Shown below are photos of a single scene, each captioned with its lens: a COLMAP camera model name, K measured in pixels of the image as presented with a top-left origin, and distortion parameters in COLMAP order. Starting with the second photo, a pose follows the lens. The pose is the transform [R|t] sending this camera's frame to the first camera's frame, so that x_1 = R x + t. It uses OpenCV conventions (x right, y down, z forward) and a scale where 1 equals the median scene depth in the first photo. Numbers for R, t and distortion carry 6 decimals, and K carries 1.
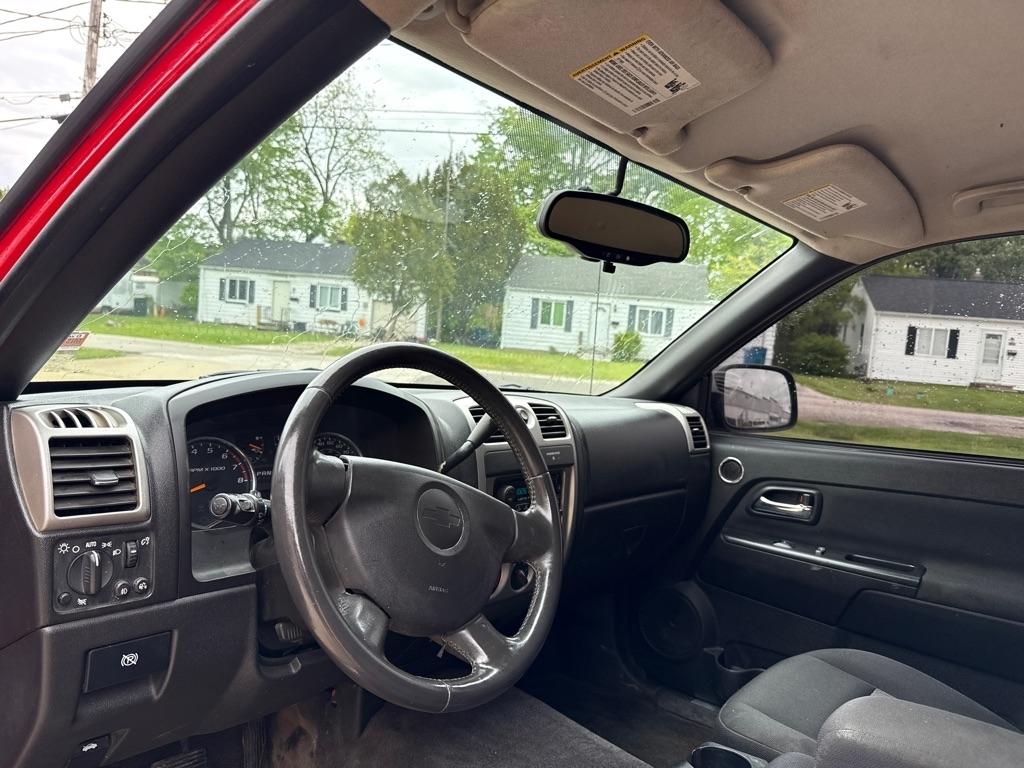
lens RADIAL K [[719.2, 0, 513.2], [0, 719.2, 401.4], [0, 0, 1]] dist [0.046904, -0.064501]
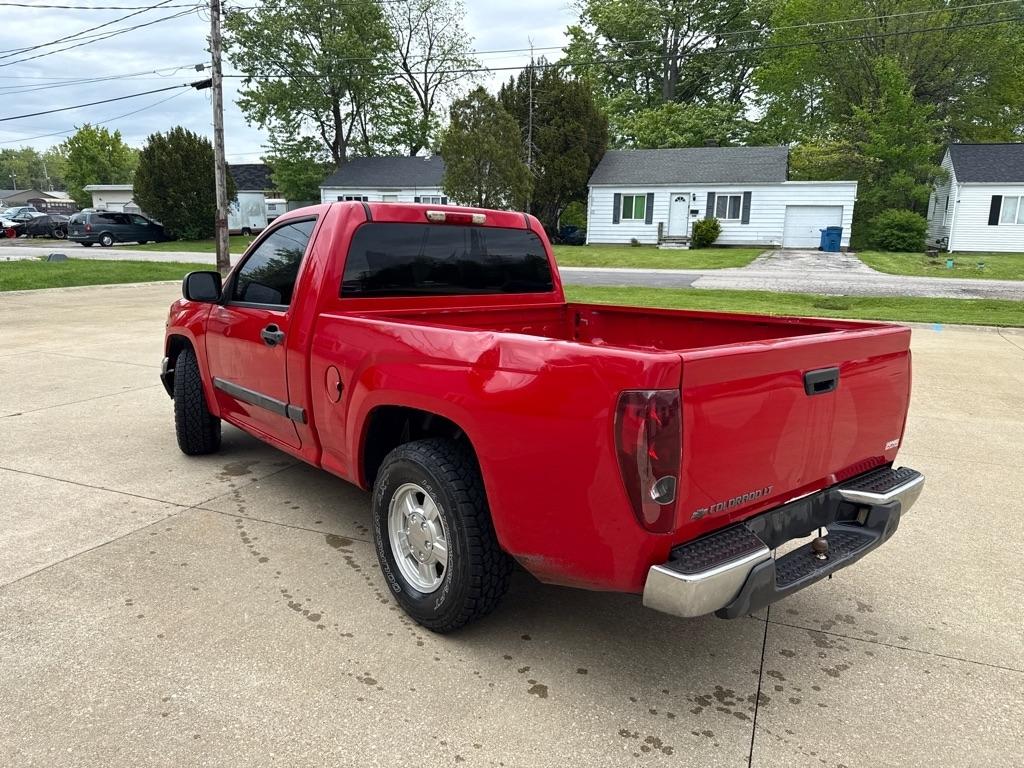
lens RADIAL K [[719.2, 0, 514.2], [0, 719.2, 387.8], [0, 0, 1]] dist [0.046904, -0.064501]
pose [[0.984824, -0.030478, -0.170860, 0.052890], [0.051479, 0.991454, 0.119868, 0.004213], [0.165747, -0.126845, 0.977977, -0.095739]]
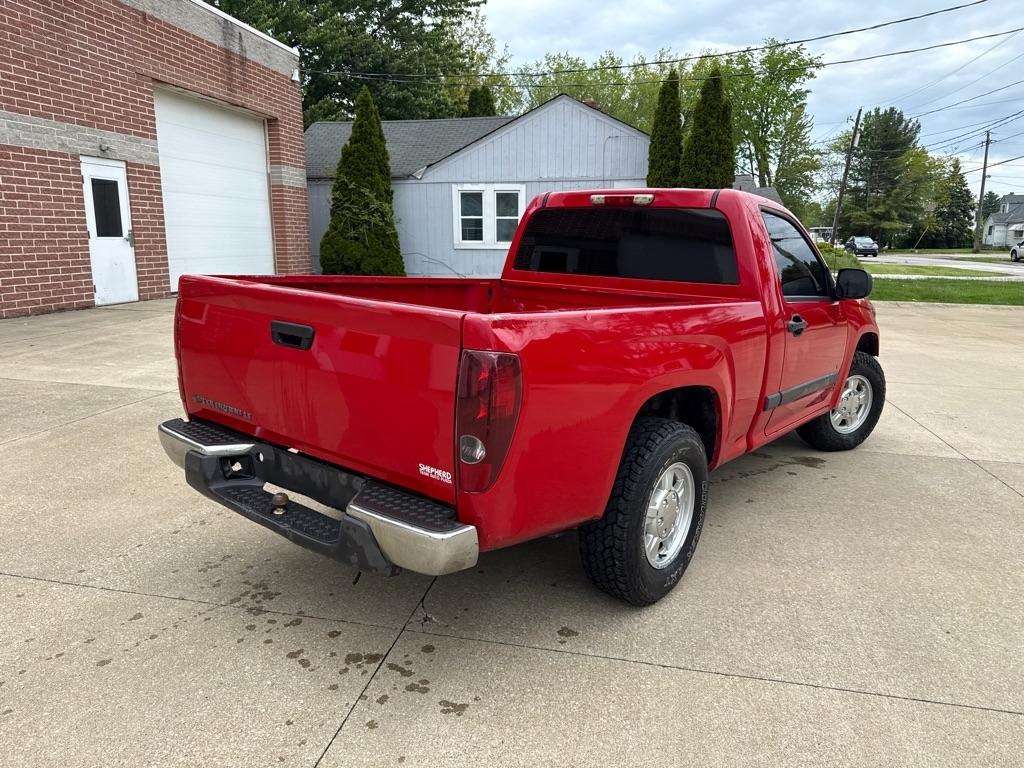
lens RADIAL K [[715.1, 0, 528.0], [0, 715.1, 388.5], [0, 0, 1]] dist [0.038324, -0.053377]
pose [[0.050466, 0.125004, -0.990872, 0.137353], [-0.097246, 0.988037, 0.119693, 0.008052], [0.993980, 0.090318, 0.062018, -0.006094]]
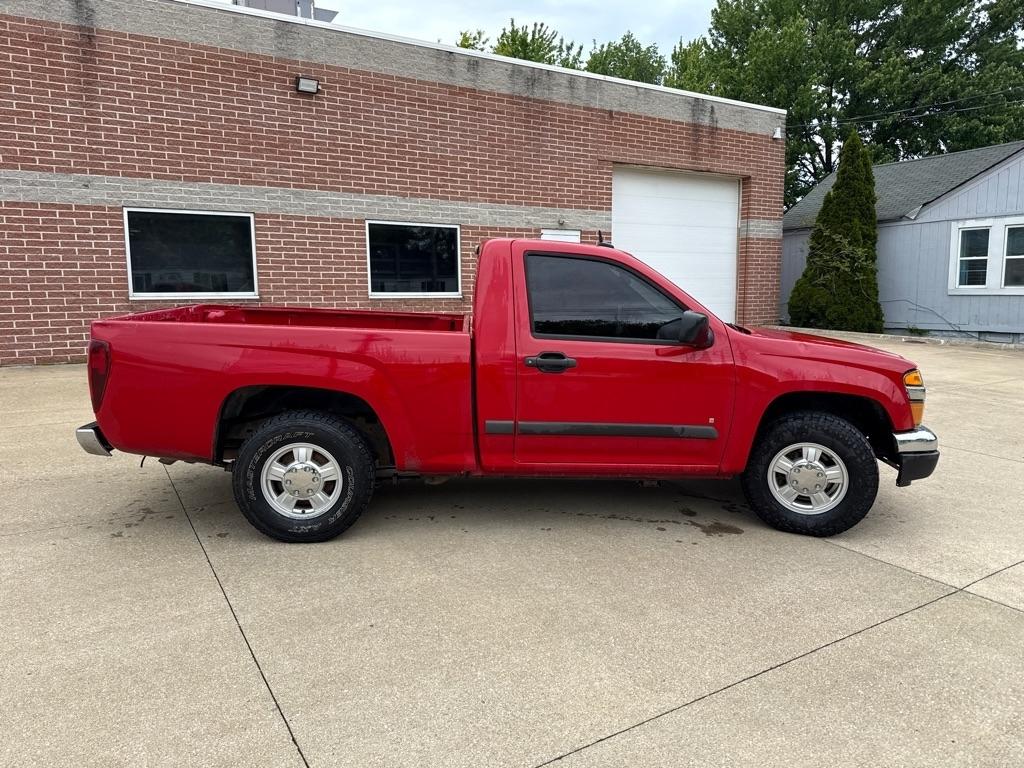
lens RADIAL K [[715.1, 0, 519.7], [0, 715.1, 394.5], [0, 0, 1]] dist [0.038324, -0.053377]
pose [[-0.710970, 0.026798, -0.702712, 0.113299], [-0.116529, 0.980969, 0.155308, -0.003844], [0.693501, 0.192306, -0.694316, 0.113644]]
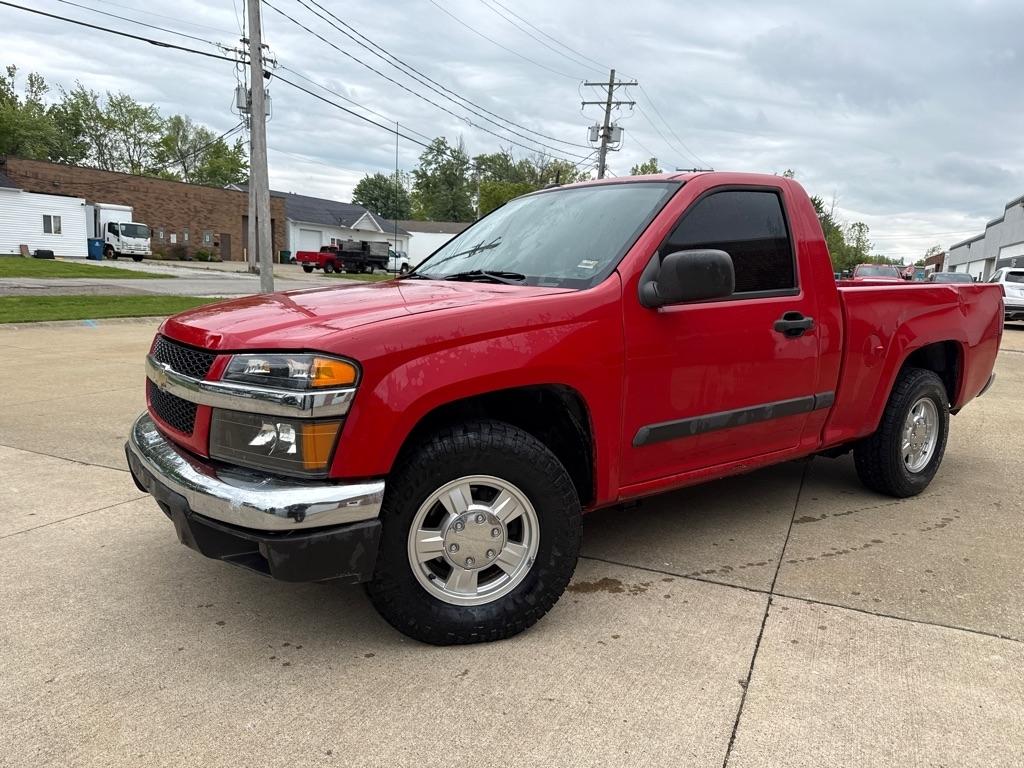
lens RADIAL K [[719.2, 0, 514.3], [0, 719.2, 392.8], [0, 0, 1]] dist [0.046904, -0.064501]
pose [[0.215965, -0.231728, 0.948505, -0.094128], [0.054196, 0.972777, 0.225318, -0.006451], [-0.974896, 0.002744, 0.222645, 0.015839]]
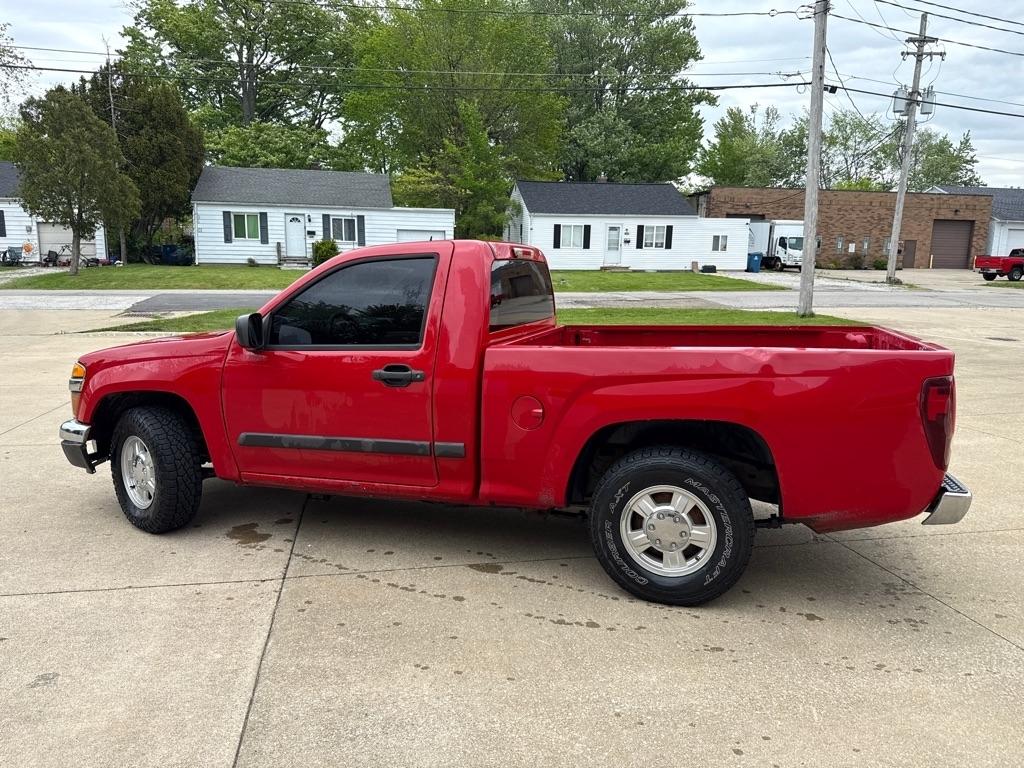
lens RADIAL K [[719.2, 0, 504.7], [0, 719.2, 387.8], [0, 0, 1]] dist [0.046904, -0.064501]
pose [[0.917141, -0.139056, 0.373517, -0.023734], [0.094062, 0.986207, 0.136192, -0.003278], [-0.387303, -0.089774, 0.917571, -0.097351]]
